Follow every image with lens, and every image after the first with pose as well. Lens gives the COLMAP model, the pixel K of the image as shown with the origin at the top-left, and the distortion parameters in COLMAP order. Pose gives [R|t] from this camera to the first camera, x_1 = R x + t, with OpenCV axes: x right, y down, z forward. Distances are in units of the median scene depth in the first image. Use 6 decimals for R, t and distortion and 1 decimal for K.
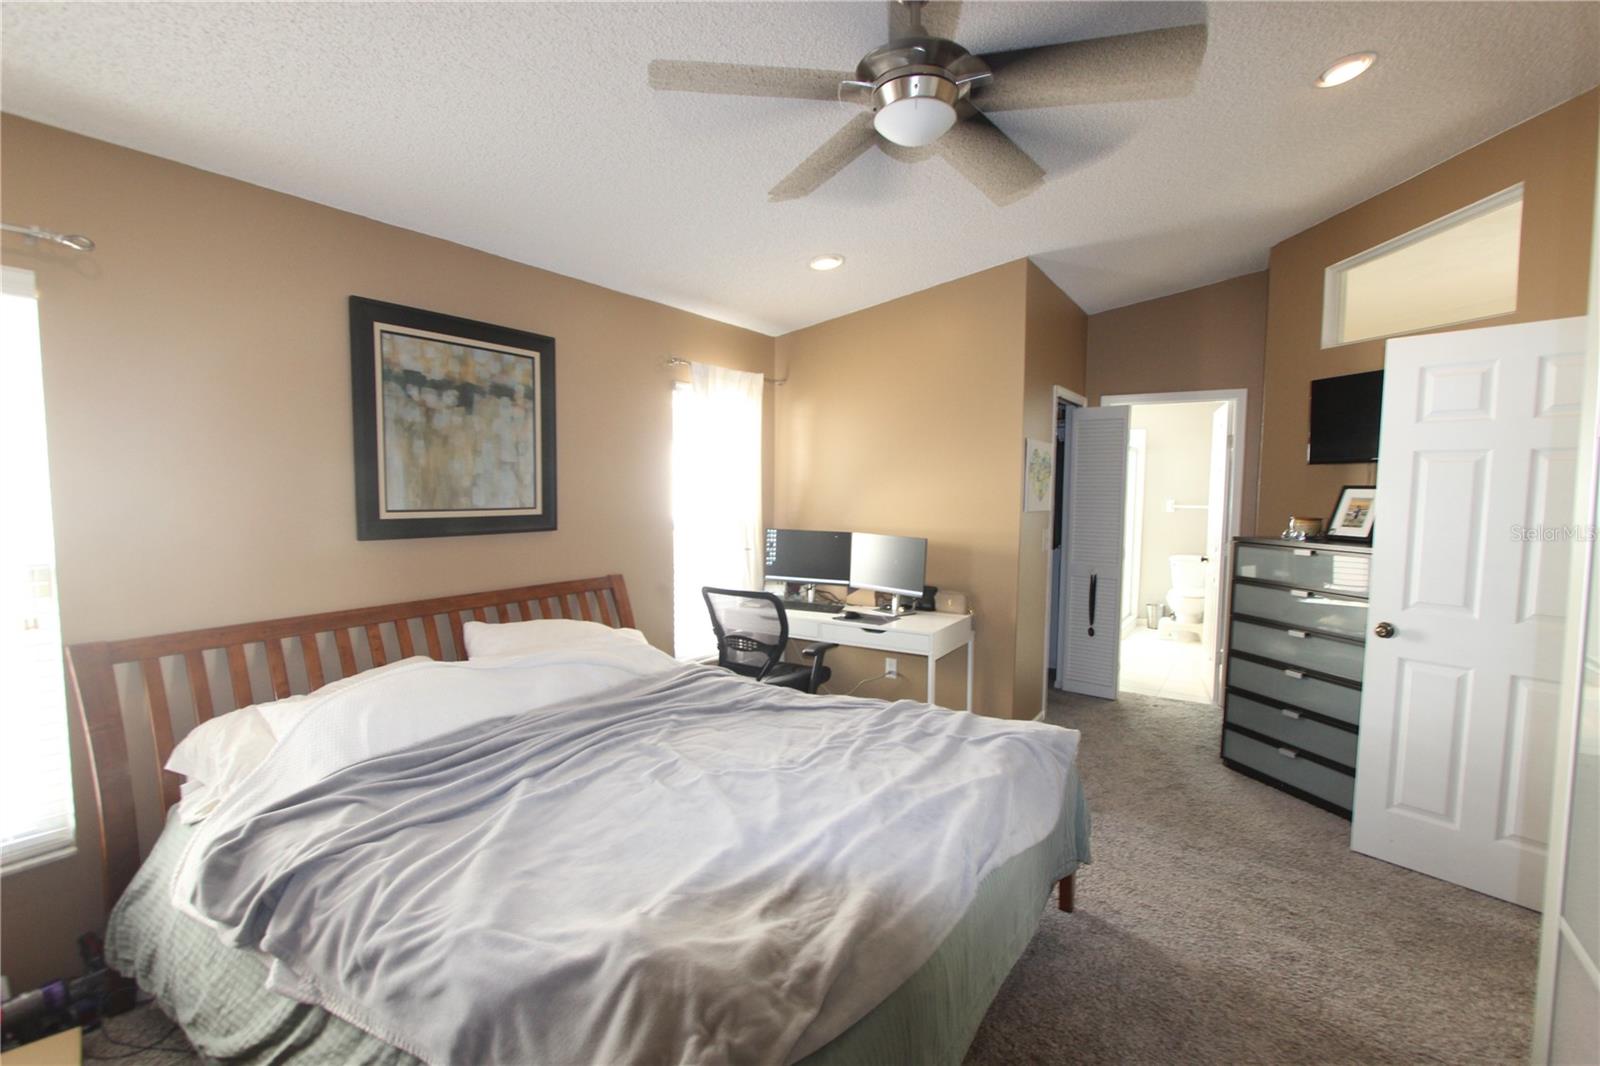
lens RADIAL K [[741.1, 0, 805.1], [0, 741.1, 539.6], [0, 0, 1]] dist [-0.016293, 0.001395]
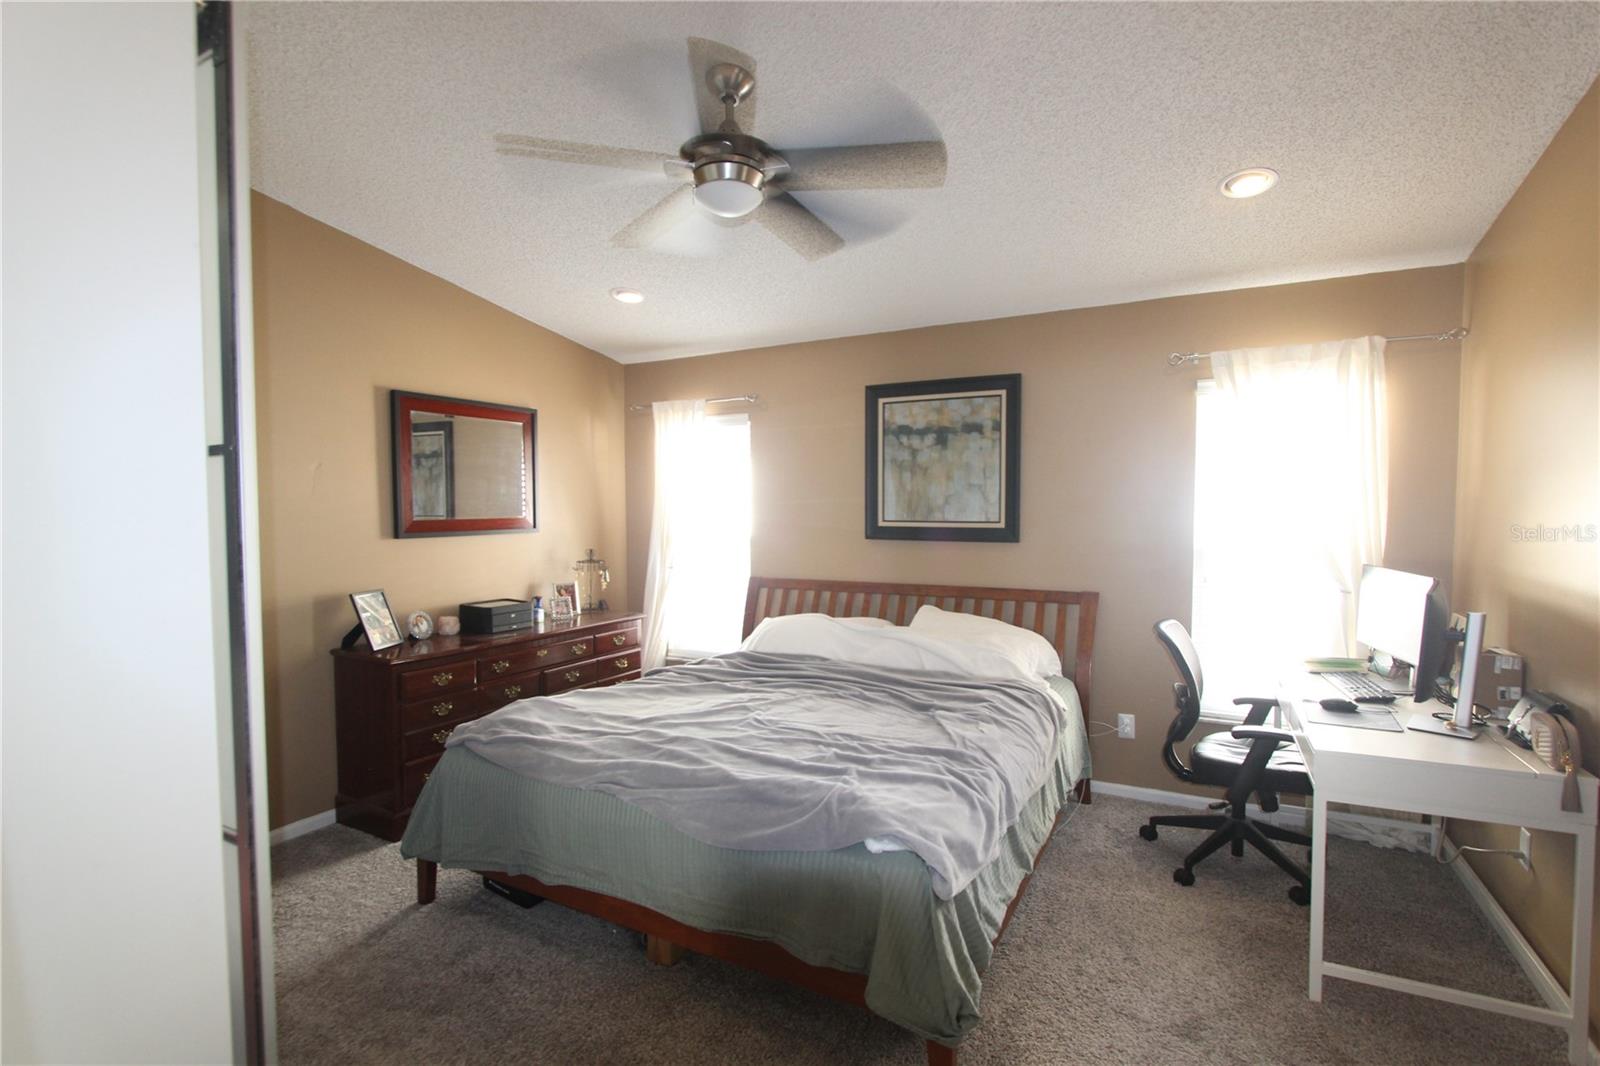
lens RADIAL K [[741.1, 0, 805.6], [0, 741.1, 533.8], [0, 0, 1]] dist [-0.016293, 0.001395]
pose [[0.080560, 0.028659, -0.996338, 0.857053], [-0.068159, 0.997405, 0.023179, -0.033700], [0.994417, 0.066042, 0.082304, 0.656601]]
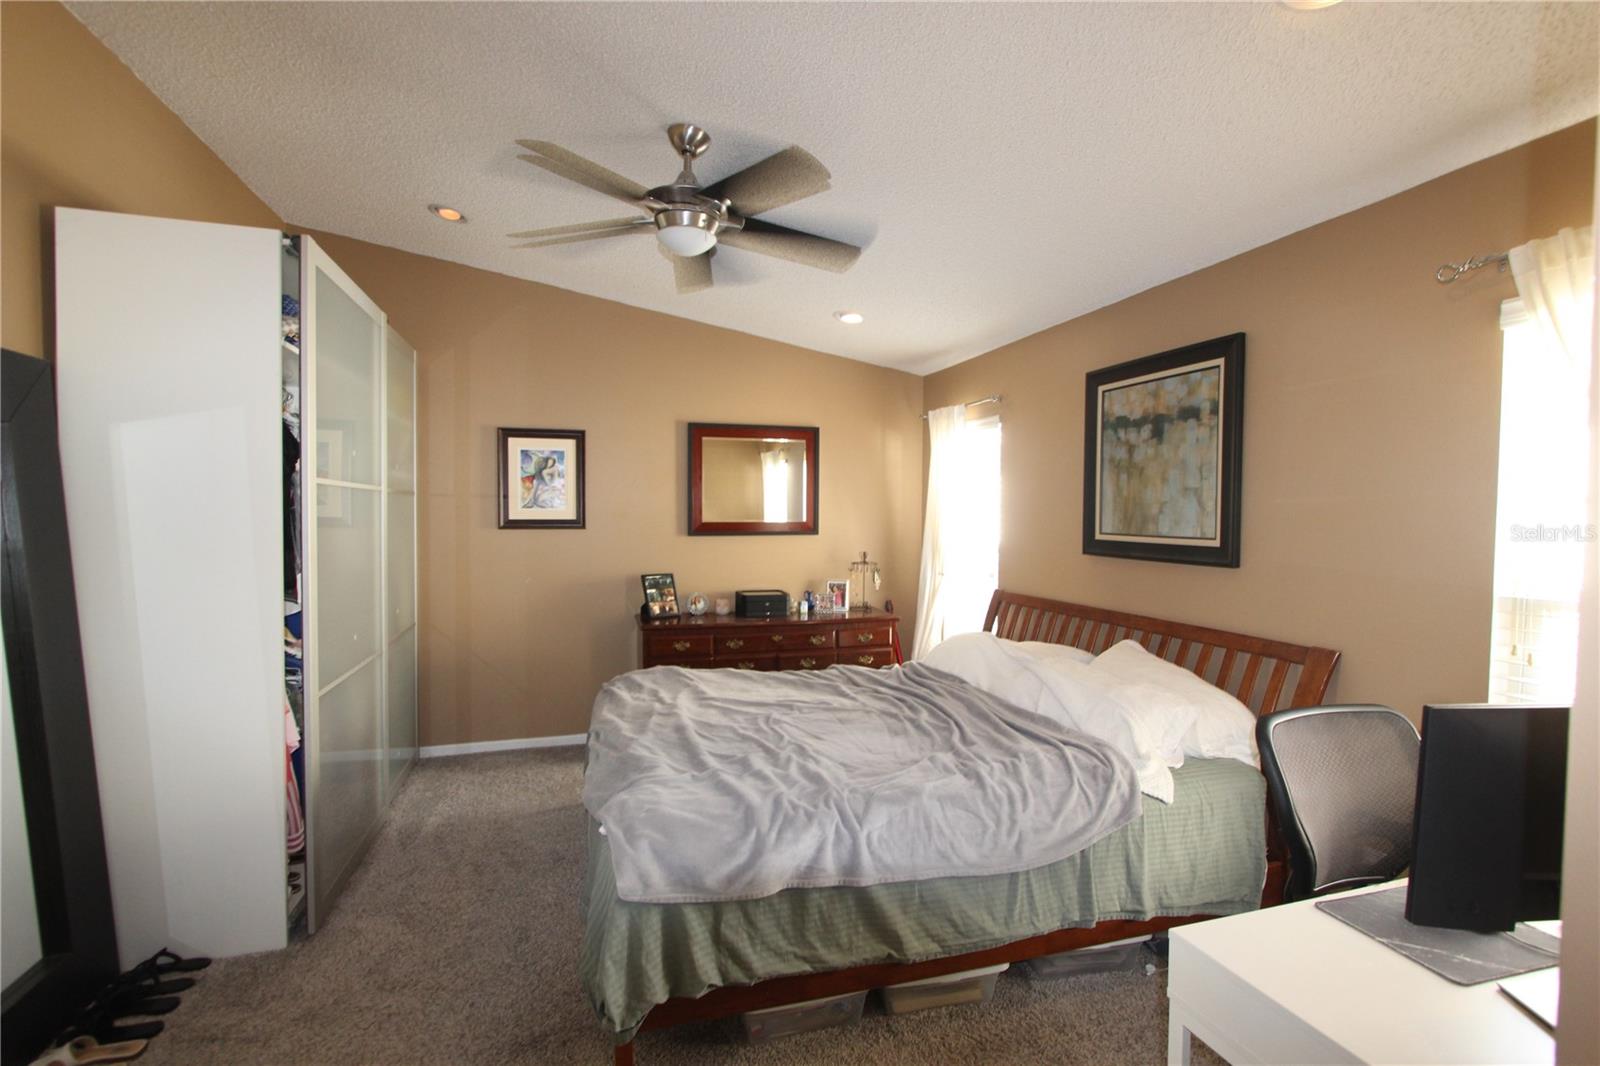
lens RADIAL K [[741.1, 0, 803.3], [0, 741.1, 534.6], [0, 0, 1]] dist [-0.016293, 0.001395]
pose [[-0.638759, 0.013748, -0.769284, 0.662560], [-0.065162, 0.995281, 0.071894, -0.085969], [0.766642, 0.096051, -0.634849, 1.291458]]
